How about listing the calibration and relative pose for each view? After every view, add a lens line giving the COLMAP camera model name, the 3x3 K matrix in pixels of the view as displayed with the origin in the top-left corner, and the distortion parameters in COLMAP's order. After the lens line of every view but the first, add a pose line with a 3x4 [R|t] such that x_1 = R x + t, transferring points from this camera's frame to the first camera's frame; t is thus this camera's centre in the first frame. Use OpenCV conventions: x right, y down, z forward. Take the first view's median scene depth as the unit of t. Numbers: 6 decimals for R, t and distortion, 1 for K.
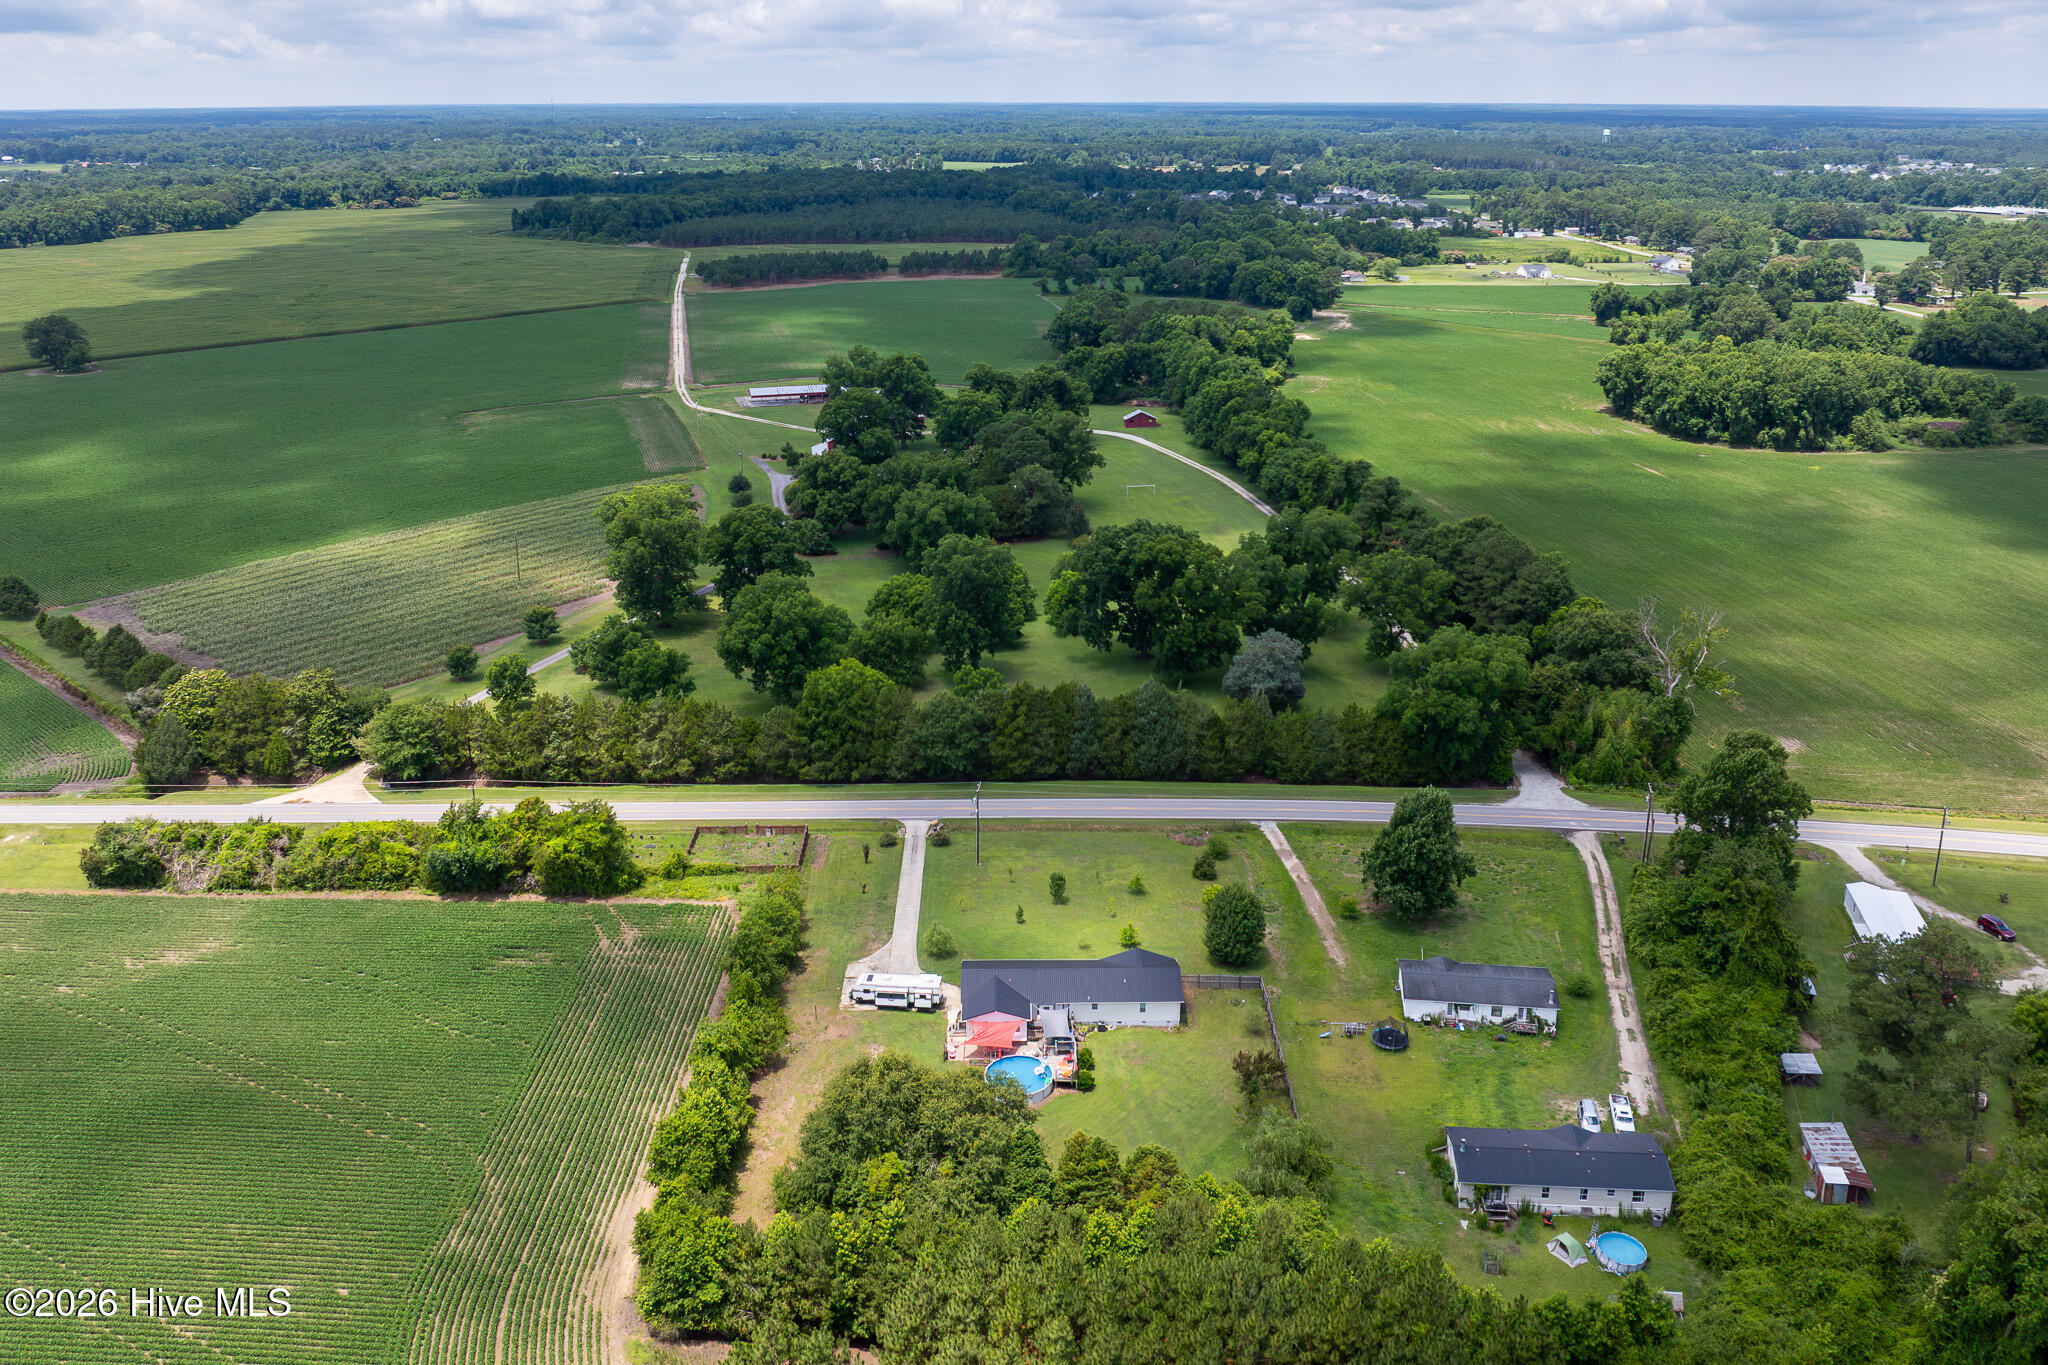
lens RADIAL K [[1541.7, 0, 1024.0], [0, 1541.7, 682.5], [0, 0, 1]] dist [-0.037441, 0.000006]
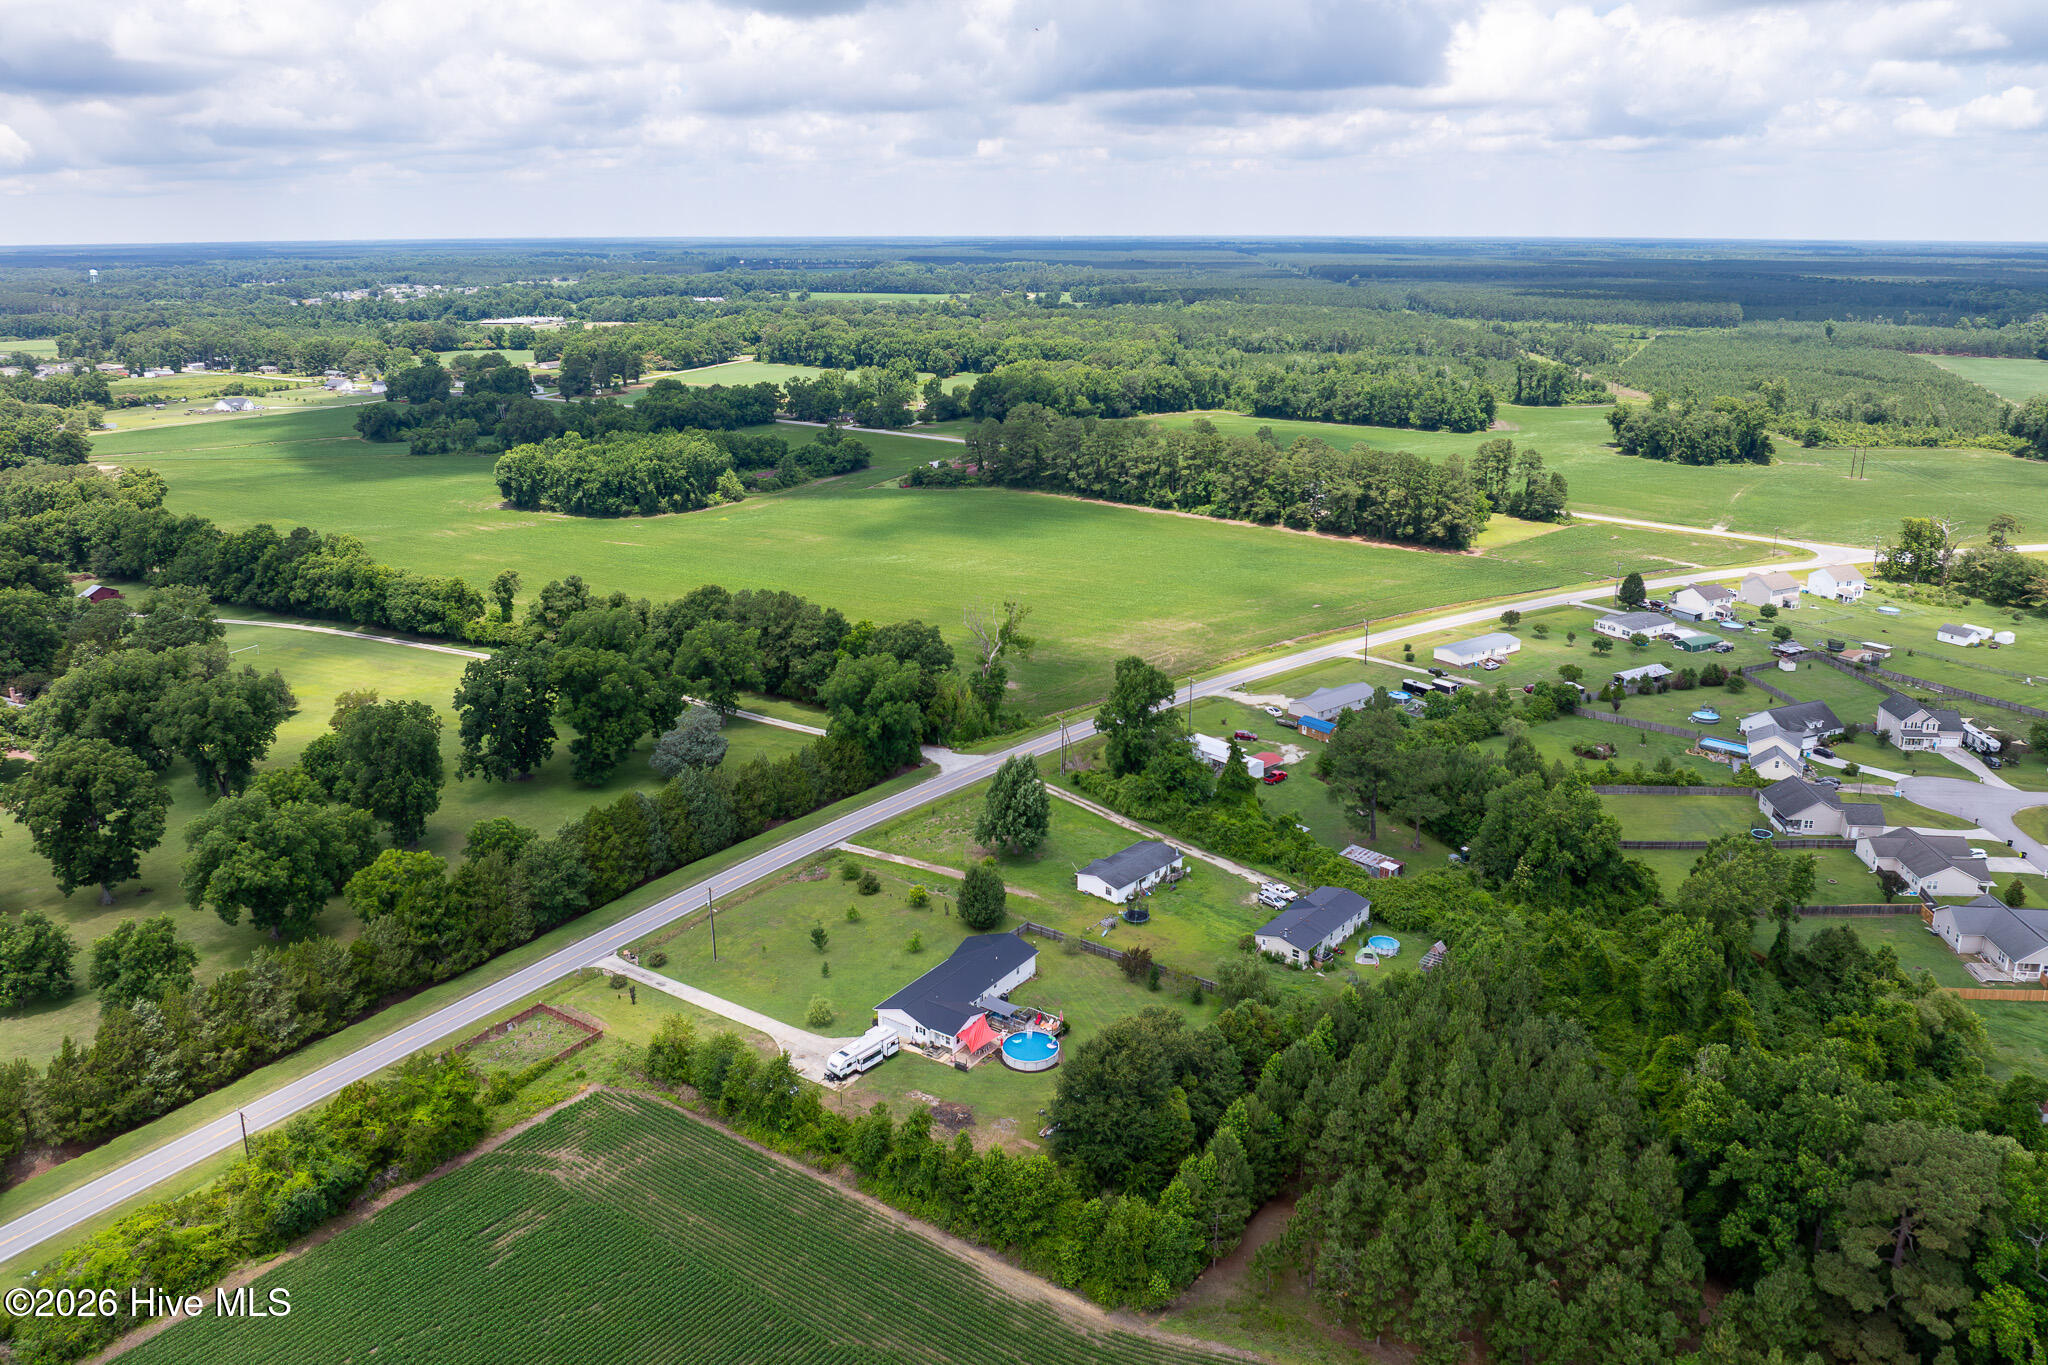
lens RADIAL K [[1397.5, 0, 1024.0], [0, 1397.5, 682.5], [0, 0, 1]] dist [-0.032986, 0.006941]
pose [[0.581812, -0.247807, 0.774653, -0.541026], [0.289112, 0.953260, 0.087802, -0.077823], [-0.760204, 0.172877, 0.626262, 0.191030]]
